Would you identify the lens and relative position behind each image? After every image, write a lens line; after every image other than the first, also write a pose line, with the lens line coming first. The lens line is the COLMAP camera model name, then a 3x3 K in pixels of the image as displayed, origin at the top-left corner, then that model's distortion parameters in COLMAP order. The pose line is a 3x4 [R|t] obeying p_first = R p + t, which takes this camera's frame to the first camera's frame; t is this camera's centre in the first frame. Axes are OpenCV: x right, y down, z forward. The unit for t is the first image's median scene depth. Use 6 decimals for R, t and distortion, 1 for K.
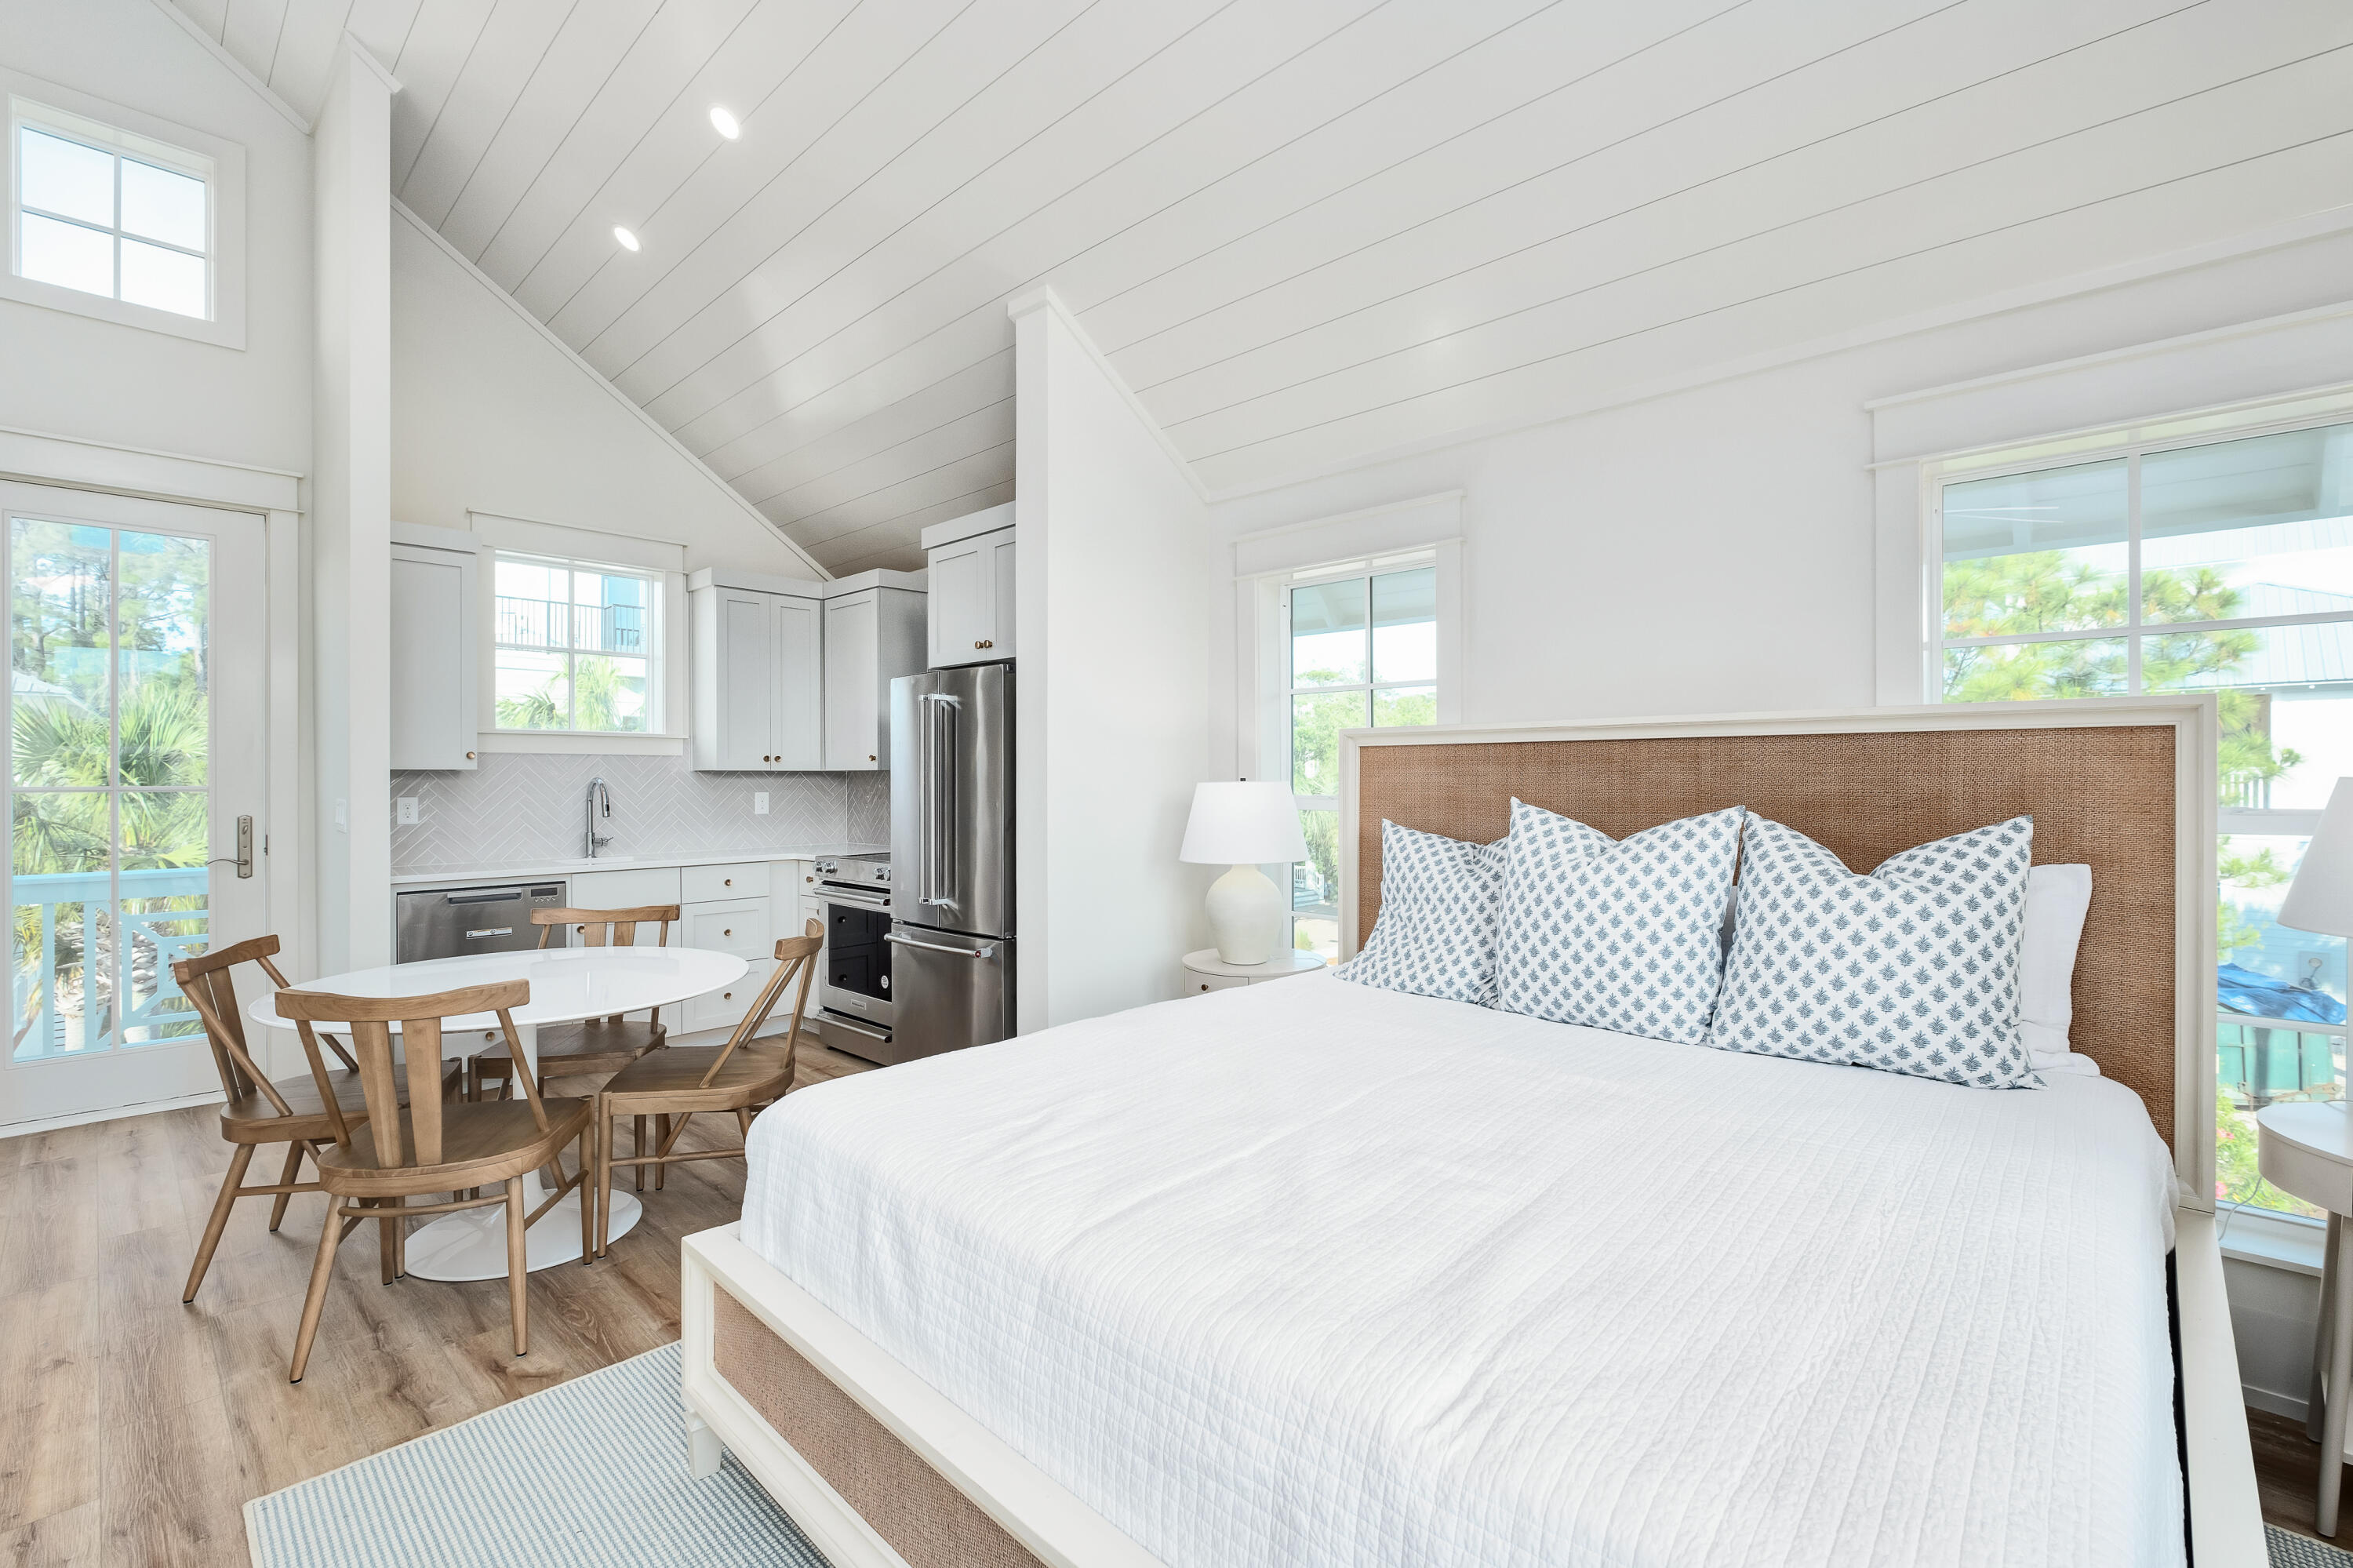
lens RADIAL K [[1019.7, 0, 1178.8], [0, 1019.7, 779.2], [0, 0, 1]] dist [-0.000432, 0.000301]
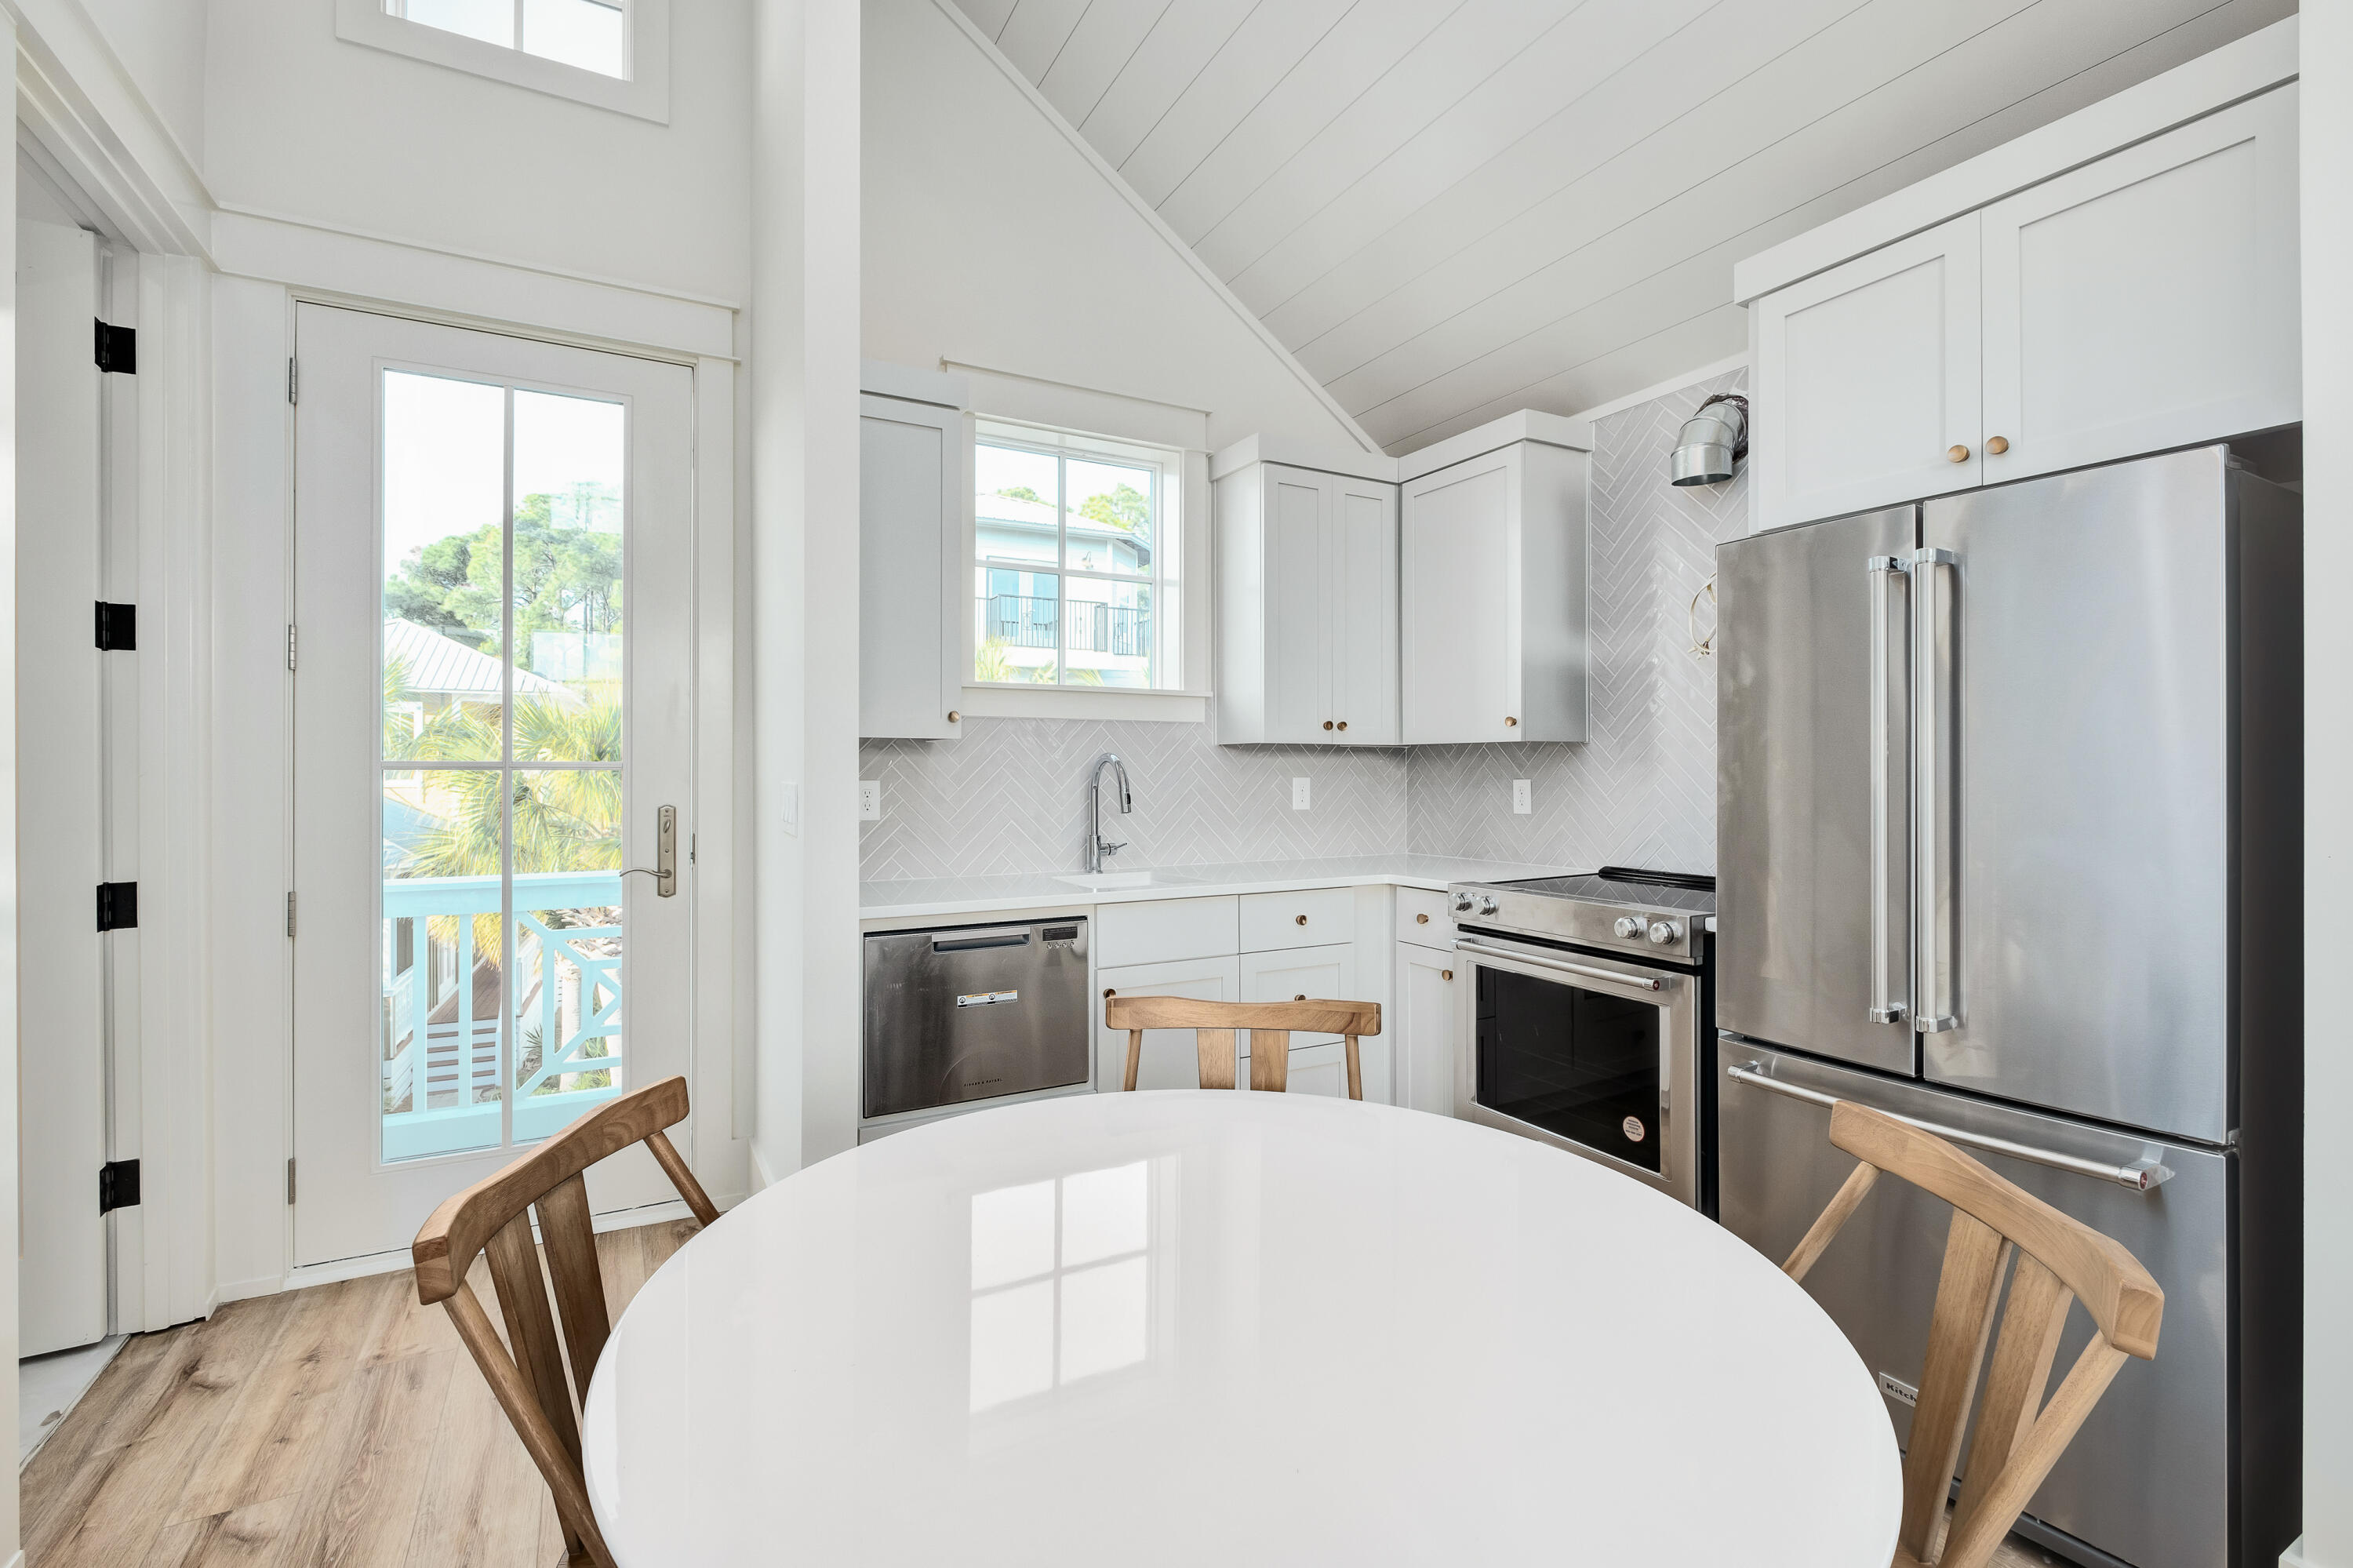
lens RADIAL K [[1019.7, 0, 1180.8], [0, 1019.7, 768.5], [0, 0, 1]] dist [-0.000432, 0.000301]
pose [[0.954468, 0.001101, -0.298313, -0.612488], [-0.002558, 0.999987, -0.004494, 0.021650], [0.298304, 0.005053, 0.954458, 0.718796]]
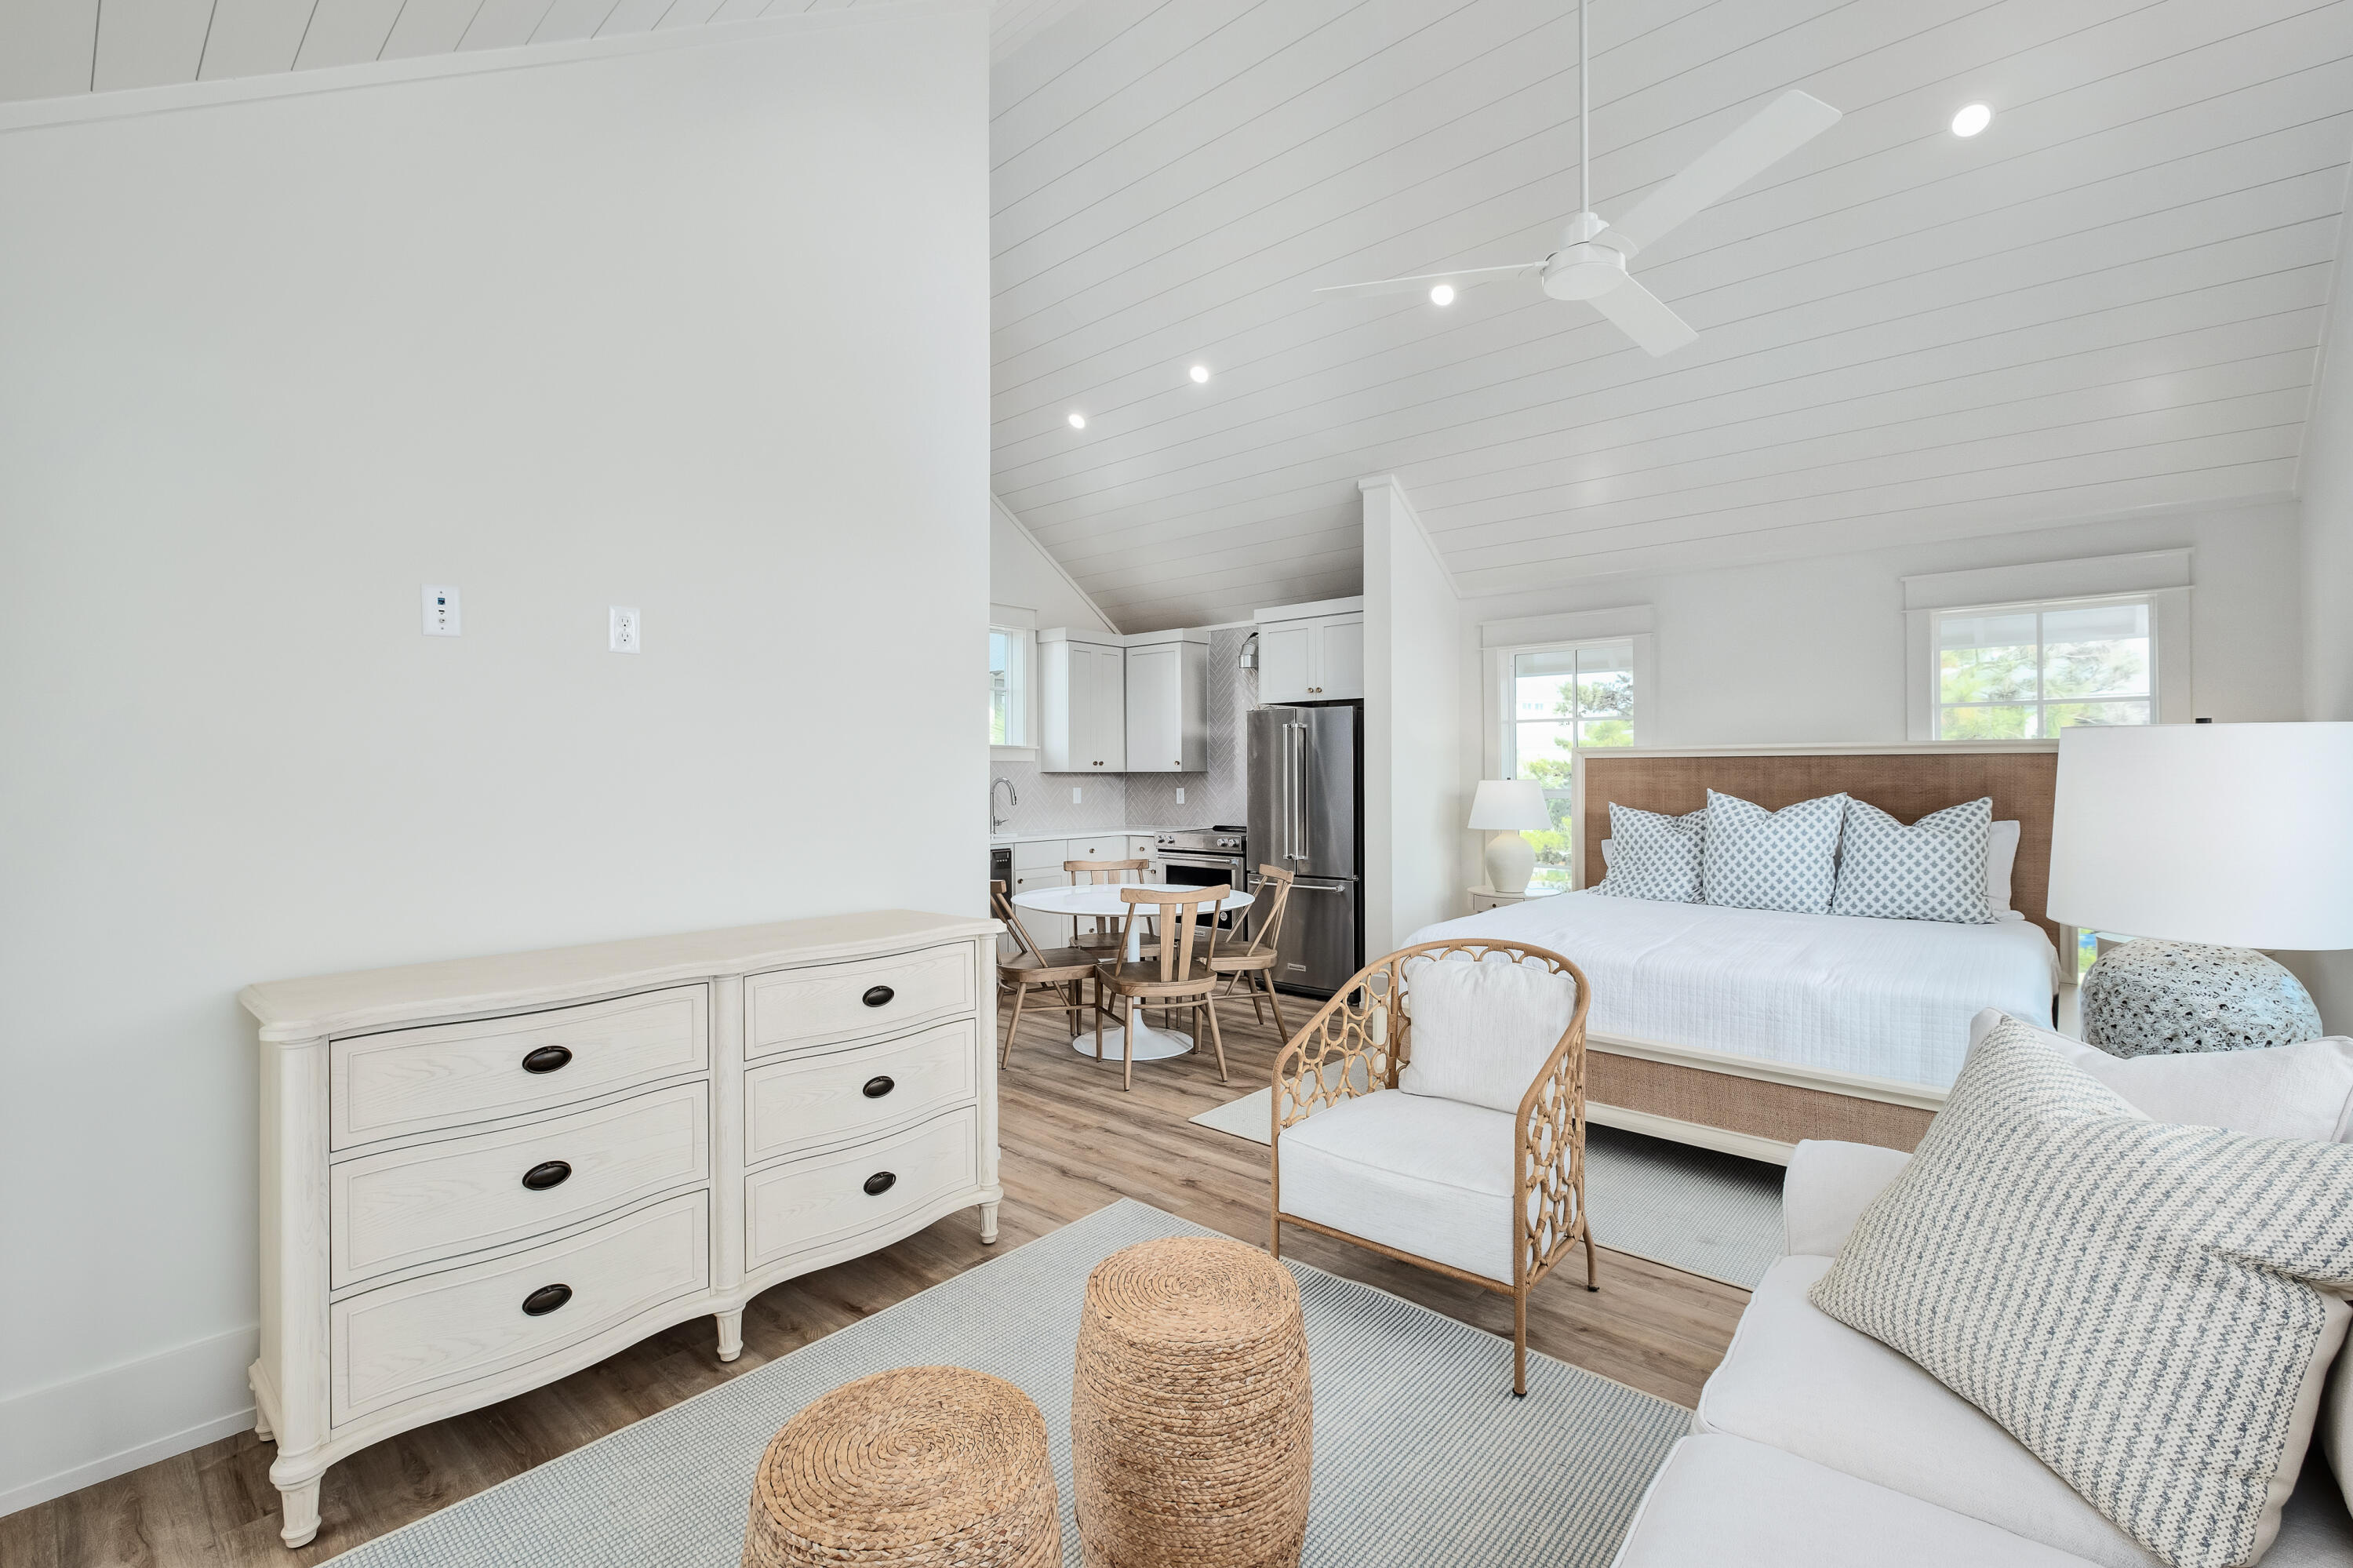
lens RADIAL K [[1019.7, 0, 1169.6], [0, 1019.7, 767.2], [0, 0, 1]] dist [-0.000432, 0.000301]
pose [[0.999306, -0.001251, 0.037240, -0.724620], [0.001553, 0.999966, -0.008086, -0.007523], [-0.037228, 0.008138, 0.999274, -0.803183]]
